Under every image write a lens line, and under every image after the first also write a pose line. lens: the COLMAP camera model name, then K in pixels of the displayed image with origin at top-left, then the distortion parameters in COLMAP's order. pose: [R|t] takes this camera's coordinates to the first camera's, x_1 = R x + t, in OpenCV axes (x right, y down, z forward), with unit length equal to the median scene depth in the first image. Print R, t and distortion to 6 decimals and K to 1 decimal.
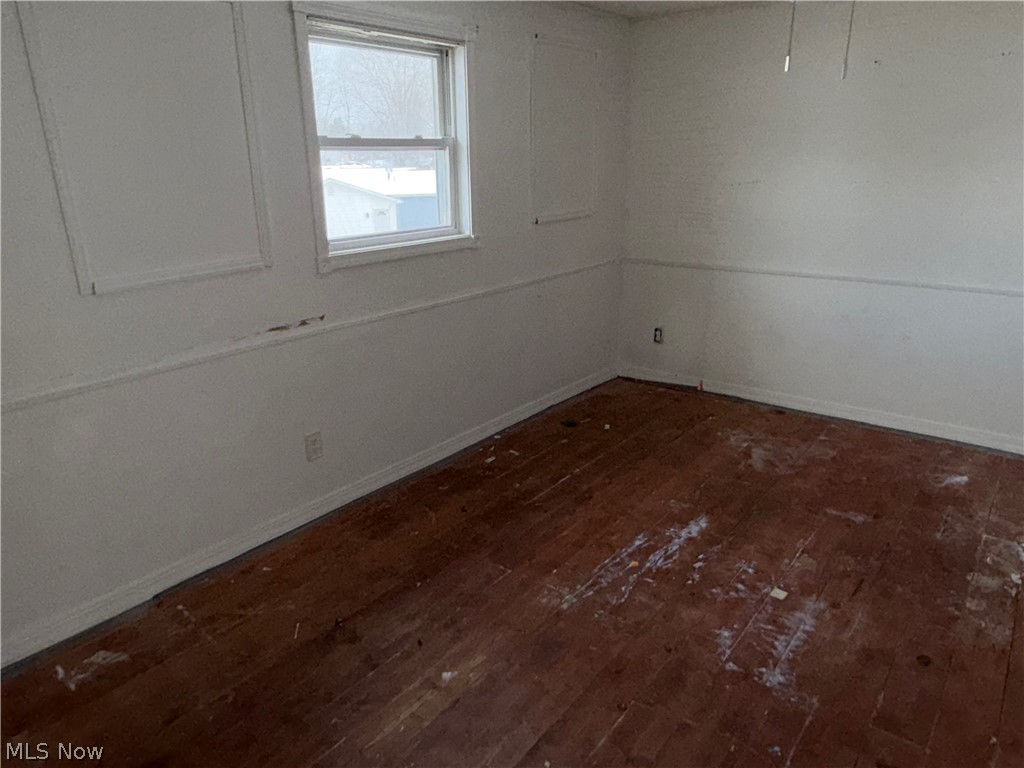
lens RADIAL K [[688.3, 0, 511.7], [0, 688.3, 385.4], [0, 0, 1]] dist [-0.004072, -0.001226]
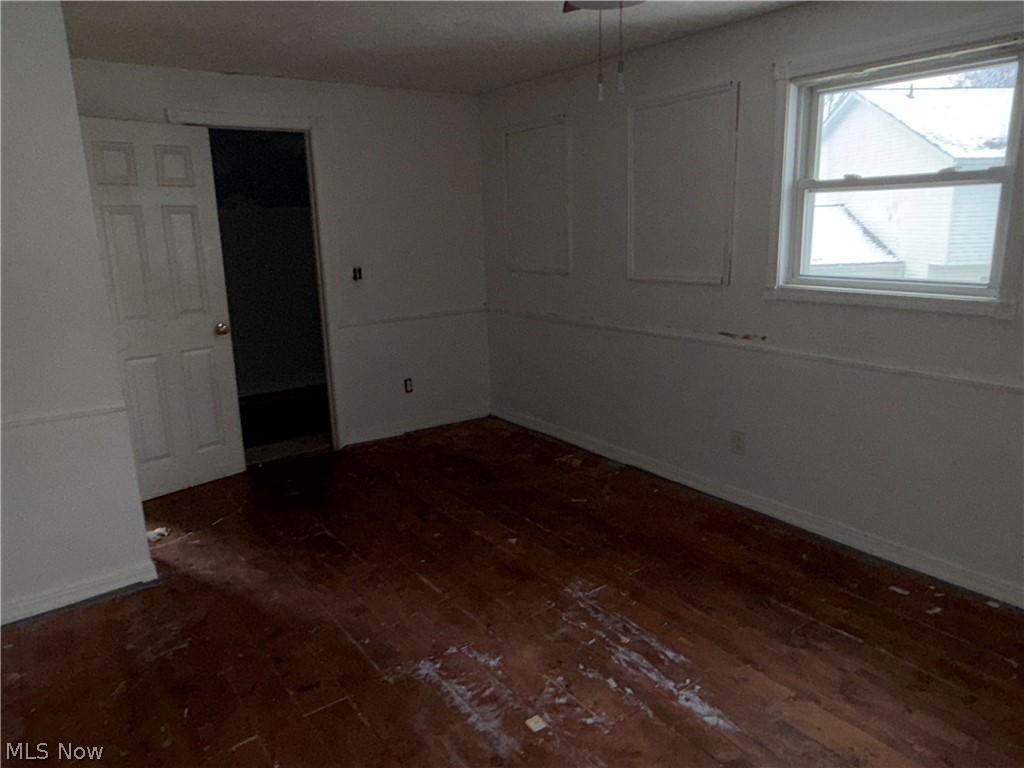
lens RADIAL K [[688.3, 0, 512.0], [0, 688.3, 382.5], [0, 0, 1]] dist [-0.004072, -0.001226]
pose [[-0.261628, 0.245238, -0.933493, 0.991474], [-0.272018, 0.909239, 0.315104, -0.301201], [0.926044, 0.336367, -0.171173, 0.904749]]
